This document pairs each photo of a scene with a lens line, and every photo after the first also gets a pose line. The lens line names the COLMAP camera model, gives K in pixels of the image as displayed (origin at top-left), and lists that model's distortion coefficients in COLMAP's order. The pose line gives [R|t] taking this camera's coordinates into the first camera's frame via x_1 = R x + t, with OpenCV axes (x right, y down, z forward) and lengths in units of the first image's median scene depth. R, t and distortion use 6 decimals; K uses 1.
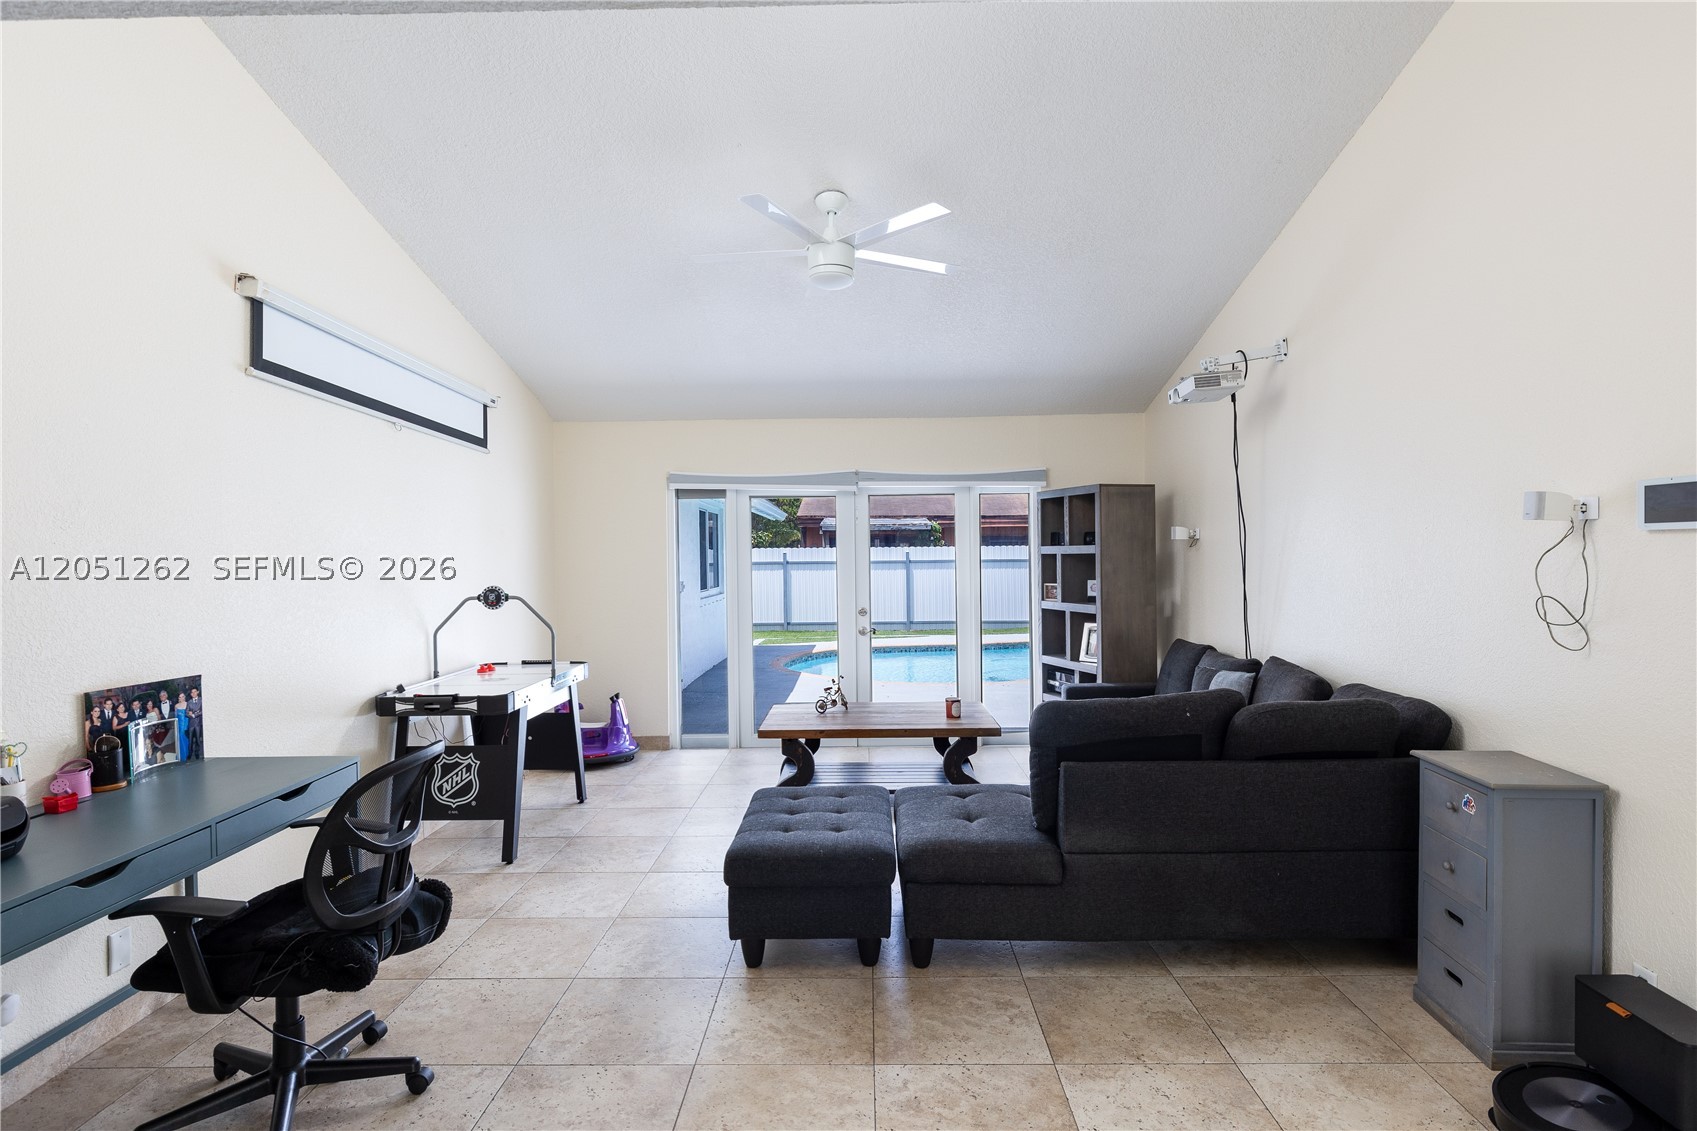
lens RADIAL K [[897.4, 0, 848.5], [0, 897.4, 565.5], [0, 0, 1]] dist [0.001600, 0.000055]
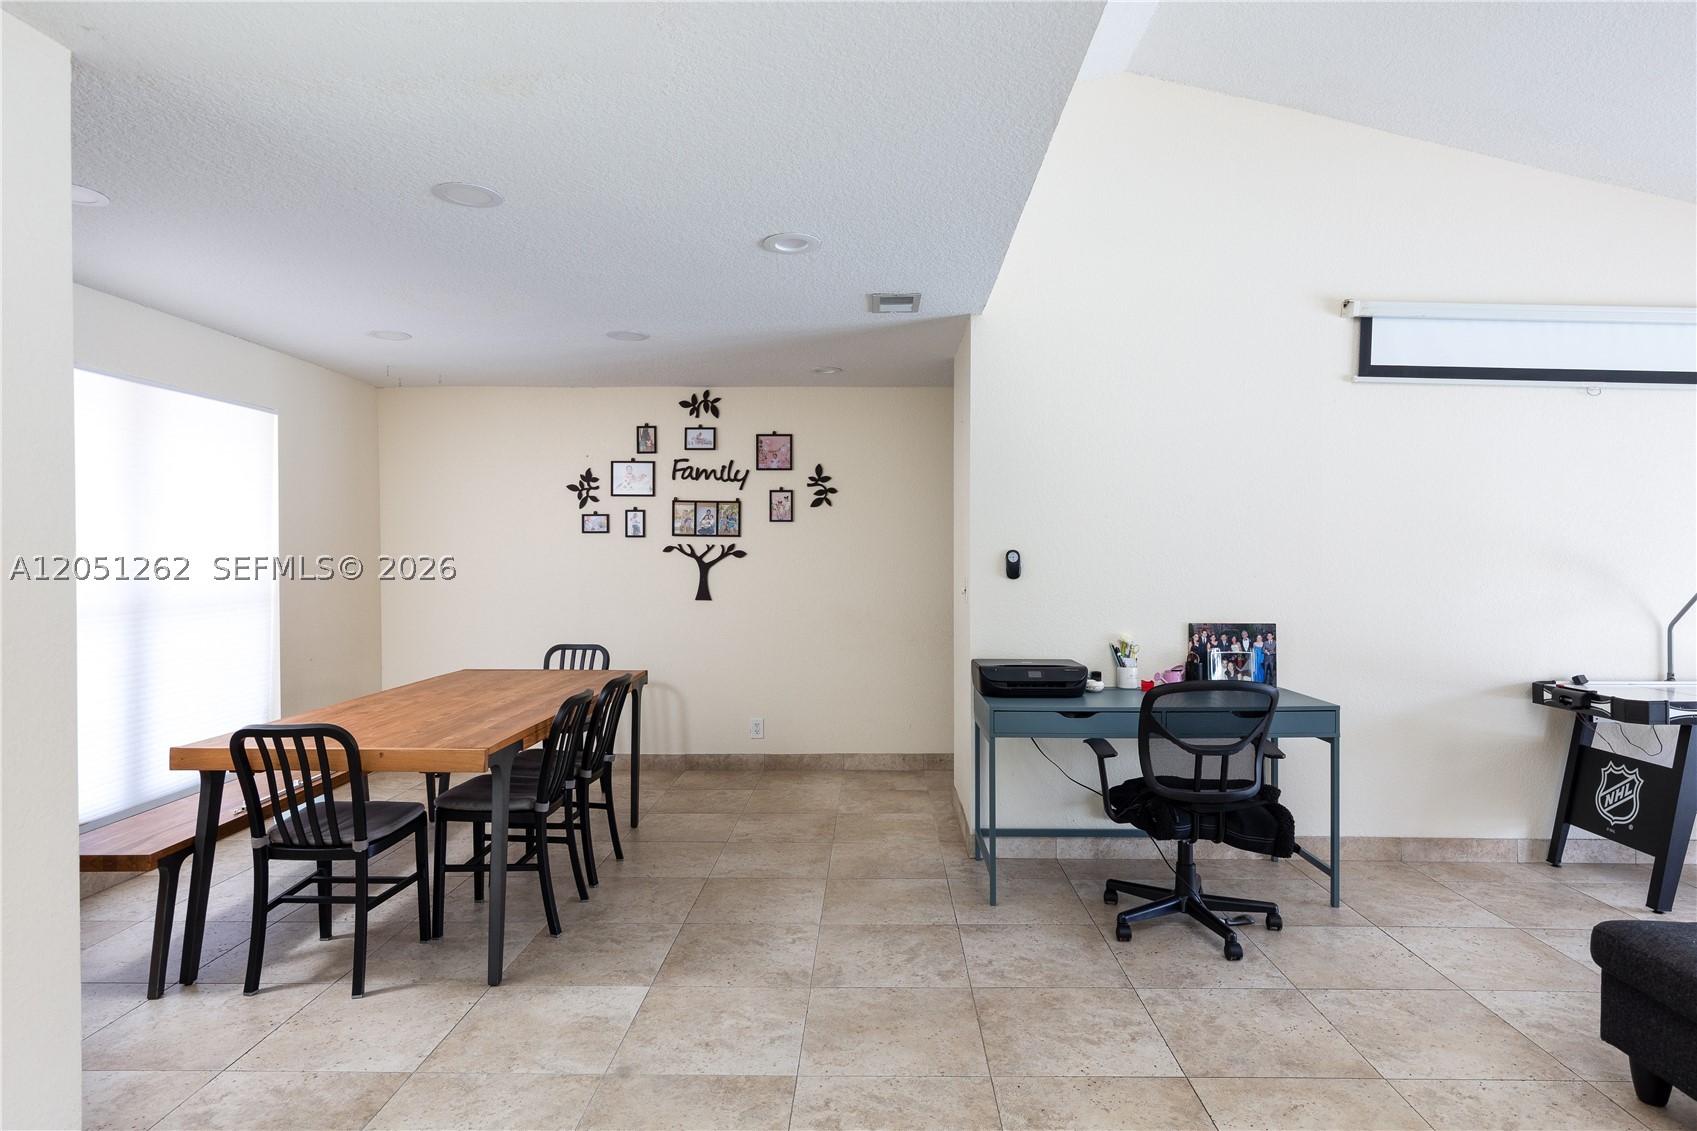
lens RADIAL K [[946.6, 0, 848.5], [0, 946.6, 565.5], [0, 0, 1]] dist [0.008064, 0.001368]
pose [[-0.020018, 0.017710, -0.999643, 0.595341], [-0.013544, 0.999747, 0.017983, 0.017060], [0.999708, 0.013899, -0.019773, 0.346674]]
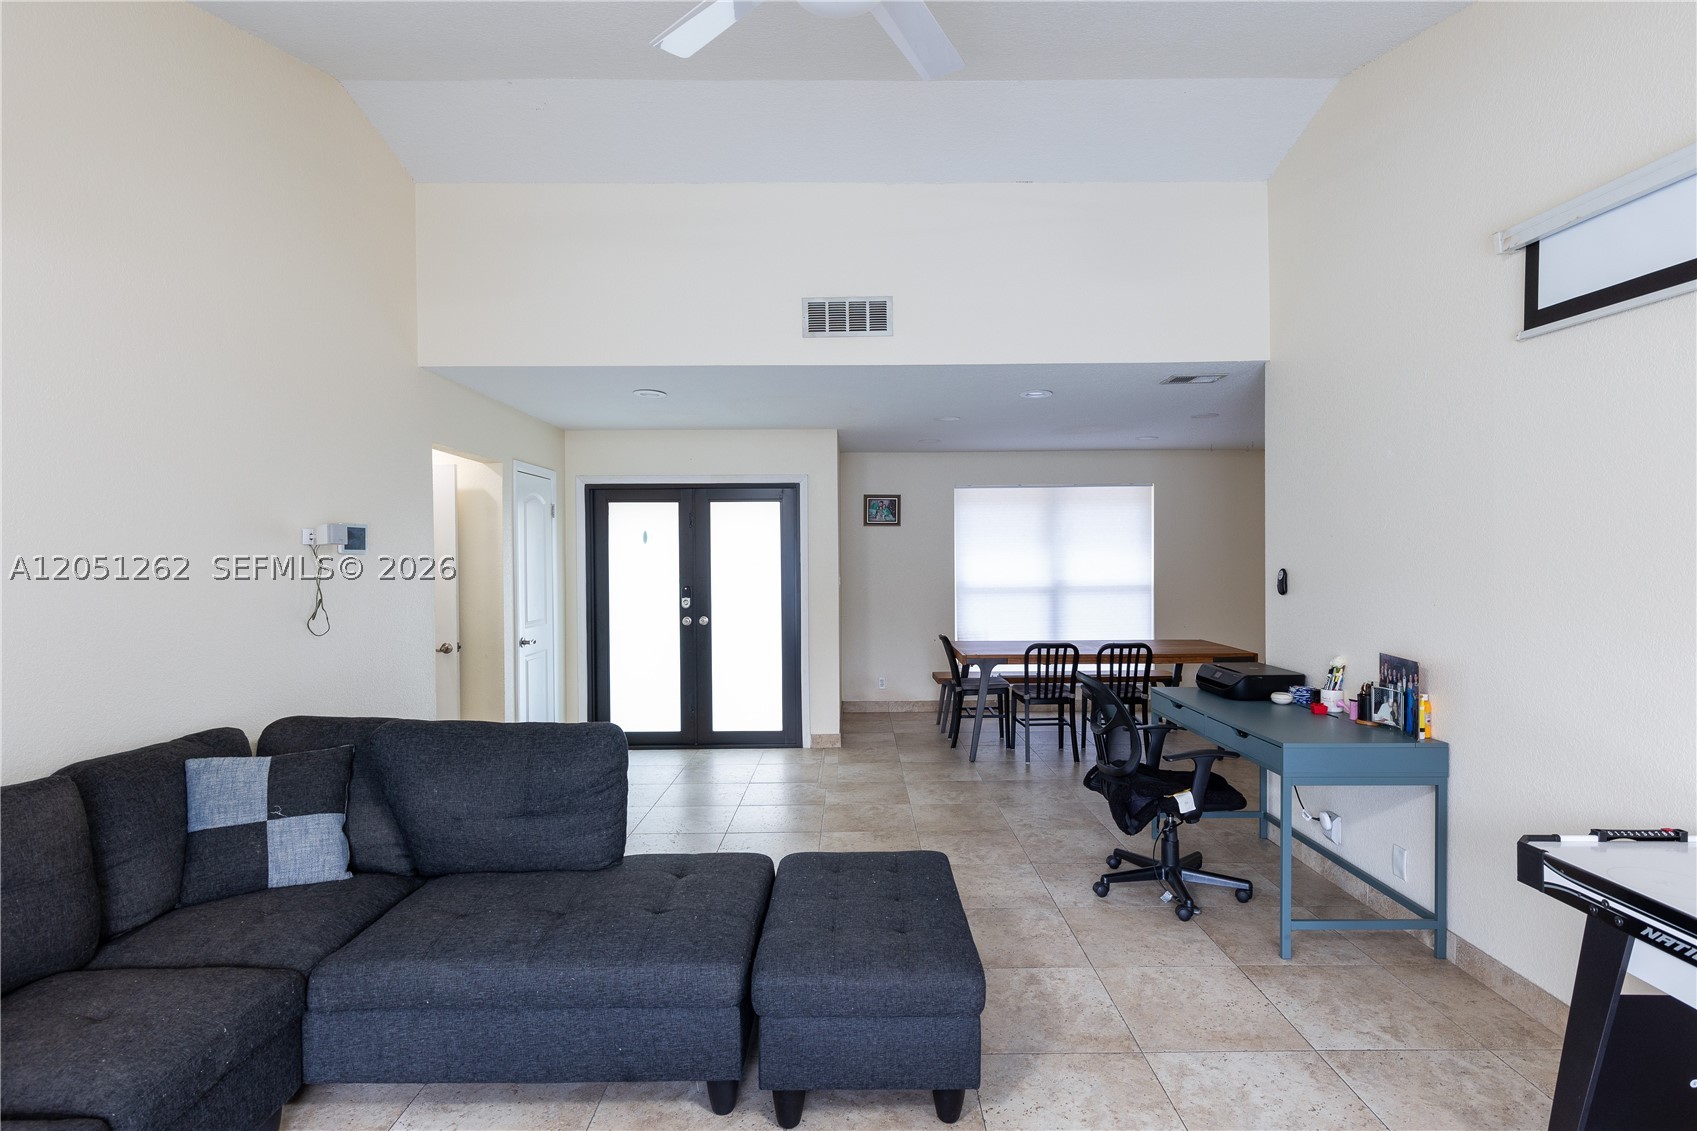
lens RADIAL K [[816.6, 0, 848.5], [0, 816.6, 565.5], [0, 0, 1]] dist [0.001243, 0.000155]
pose [[-0.999781, 0.017005, -0.012181, -0.017661], [0.016698, 0.999551, 0.024882, -0.028354], [0.012599, 0.024674, -0.999616, 1.722112]]
